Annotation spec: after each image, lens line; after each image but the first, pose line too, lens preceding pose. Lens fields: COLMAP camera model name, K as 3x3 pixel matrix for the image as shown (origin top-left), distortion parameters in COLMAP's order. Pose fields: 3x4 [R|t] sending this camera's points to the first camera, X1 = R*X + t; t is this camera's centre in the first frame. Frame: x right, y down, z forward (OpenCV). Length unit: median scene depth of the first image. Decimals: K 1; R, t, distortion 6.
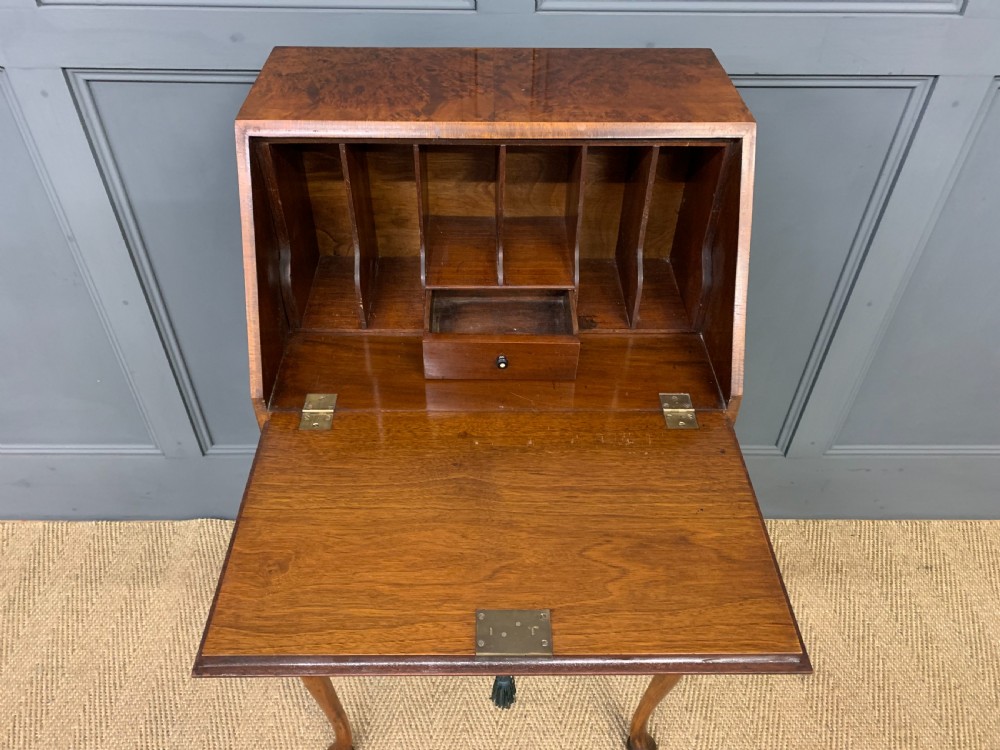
lens RADIAL K [[772.7, 0, 493.3], [0, 772.7, 379.9], [0, 0, 1]] dist [0.016066, -0.008718]
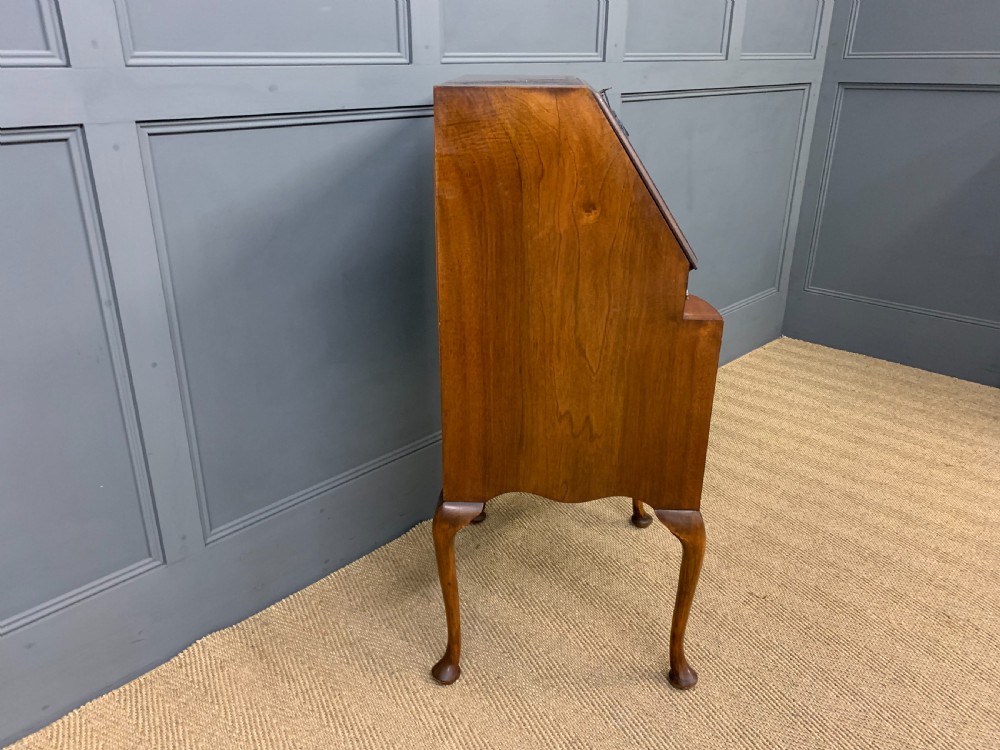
lens RADIAL K [[772.7, 0, 491.0], [0, 772.7, 377.8], [0, 0, 1]] dist [0.016066, -0.008718]
pose [[0.706353, -0.284032, 0.648375, -1.045741], [0.480732, 0.864818, -0.144871, 0.344477], [-0.519579, 0.414024, 0.747410, 0.033702]]
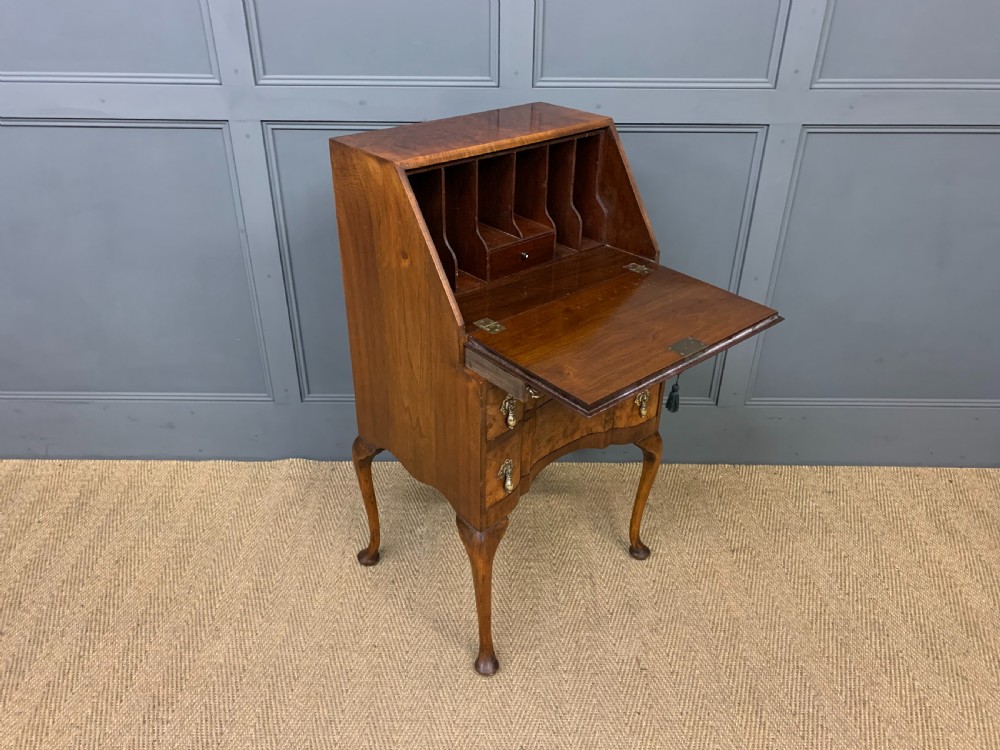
lens RADIAL K [[772.7, 0, 490.8], [0, 772.7, 376.4], [0, 0, 1]] dist [0.016066, -0.008718]
pose [[0.999841, 0.002902, -0.017577, -0.007447], [-0.006524, 0.977740, -0.209717, 0.527848], [0.016577, 0.209798, 0.977604, -0.578297]]
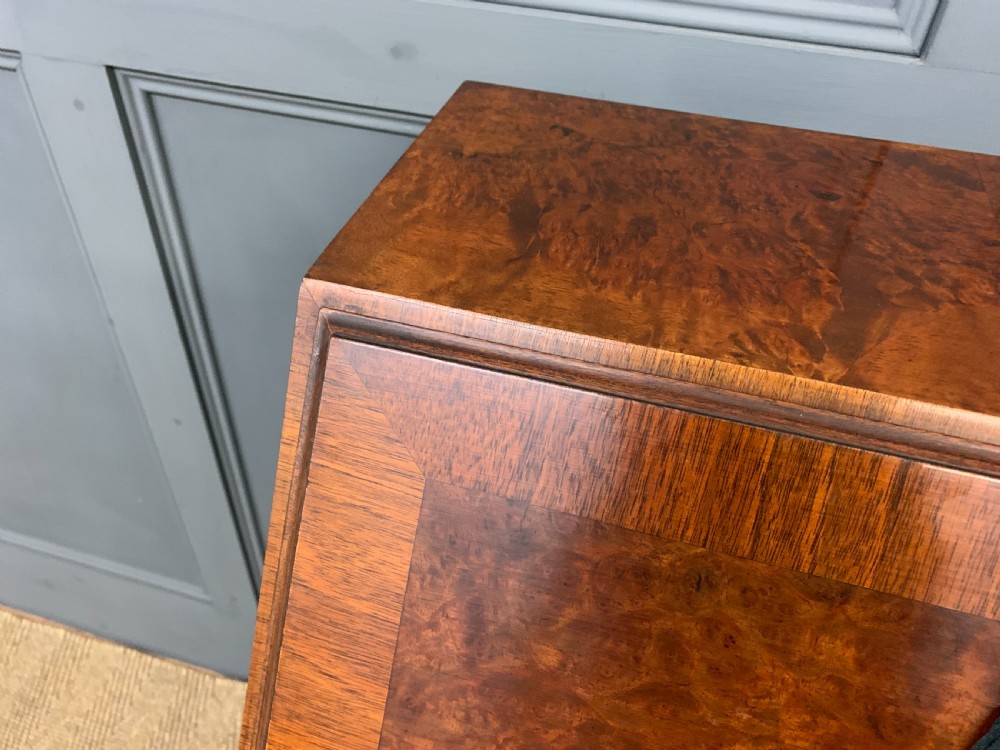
lens RADIAL K [[788.6, 0, 485.4], [0, 788.6, 378.9], [0, 0, 1]] dist [0.002895, -0.005360]
pose [[0.957354, 0.207136, -0.201413, -0.128081], [-0.212630, 0.977116, -0.005790, -0.236124], [0.195605, 0.048370, 0.979489, 0.506203]]
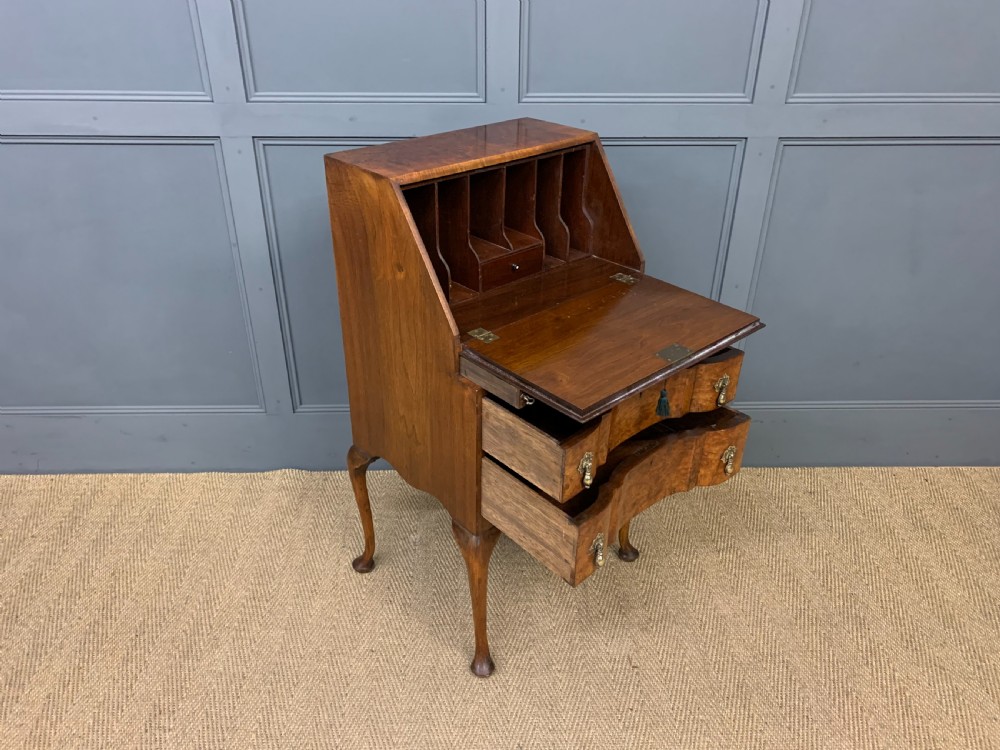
lens RADIAL K [[772.7, 0, 493.1], [0, 772.7, 381.4], [0, 0, 1]] dist [0.016066, -0.008718]
pose [[0.999892, -0.011406, 0.009260, -0.029000], [0.013134, 0.976415, -0.215503, 0.539602], [-0.006584, 0.215602, 0.976459, -0.618928]]
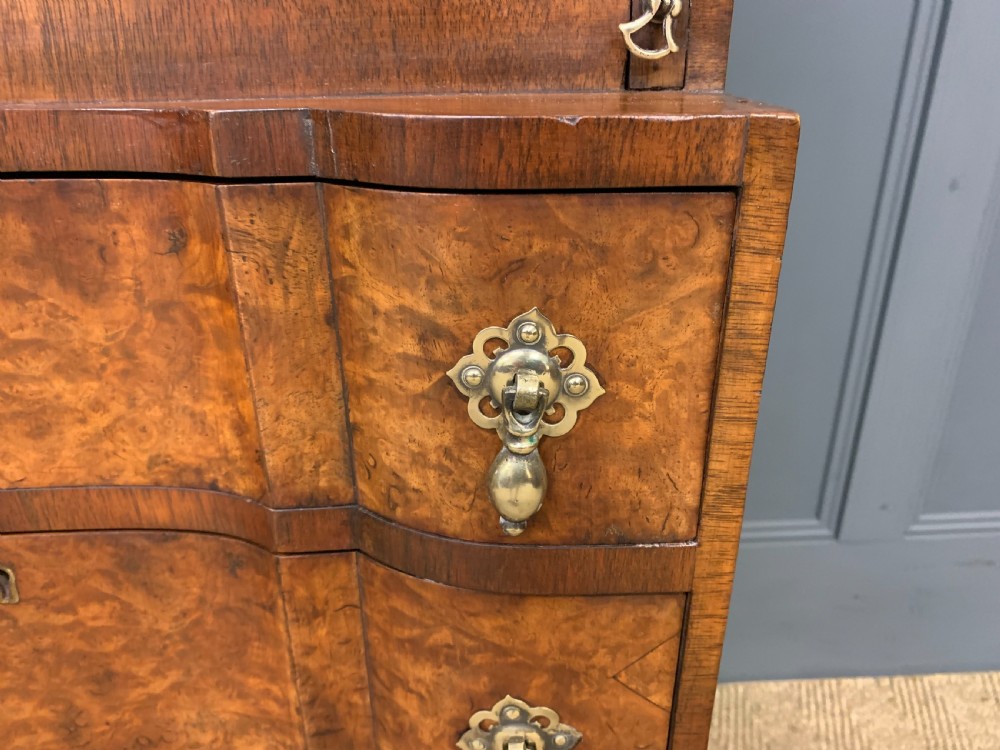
lens RADIAL K [[788.6, 0, 494.0], [0, 788.6, 374.2], [0, 0, 1]] dist [0.002895, -0.005360]
pose [[0.998455, -0.040386, 0.038155, 0.181870], [0.050420, 0.947119, -0.316897, 0.235951], [-0.023339, 0.318331, 0.947692, 0.682741]]
